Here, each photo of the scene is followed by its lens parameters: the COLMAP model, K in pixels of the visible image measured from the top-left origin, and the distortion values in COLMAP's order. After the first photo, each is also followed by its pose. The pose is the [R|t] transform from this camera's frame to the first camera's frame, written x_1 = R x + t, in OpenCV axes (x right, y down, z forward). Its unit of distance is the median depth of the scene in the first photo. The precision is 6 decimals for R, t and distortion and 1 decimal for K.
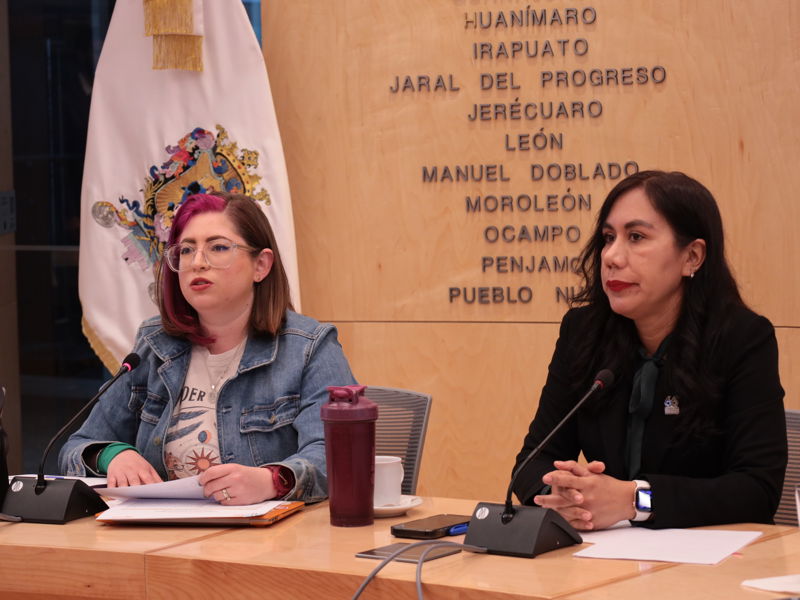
lens RADIAL K [[2686.8, 0, 403.6], [0, 2686.8, 299.4], [0, 0, 1]] dist [0.042531, 0.000000]
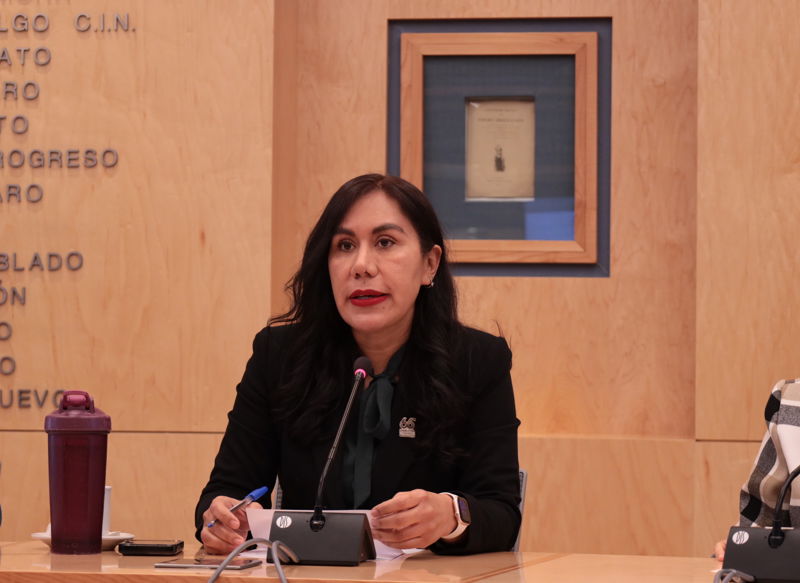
lens RADIAL K [[2992.0, 0, 396.2], [0, 2992.0, 286.4], [0, 0, 1]] dist [0.033208, 0.000000]
pose [[0.913555, 0.050177, 0.403609, -0.226547], [-0.003988, 0.993418, -0.114476, 0.076695], [-0.406697, 0.102971, 0.907742, 0.035591]]
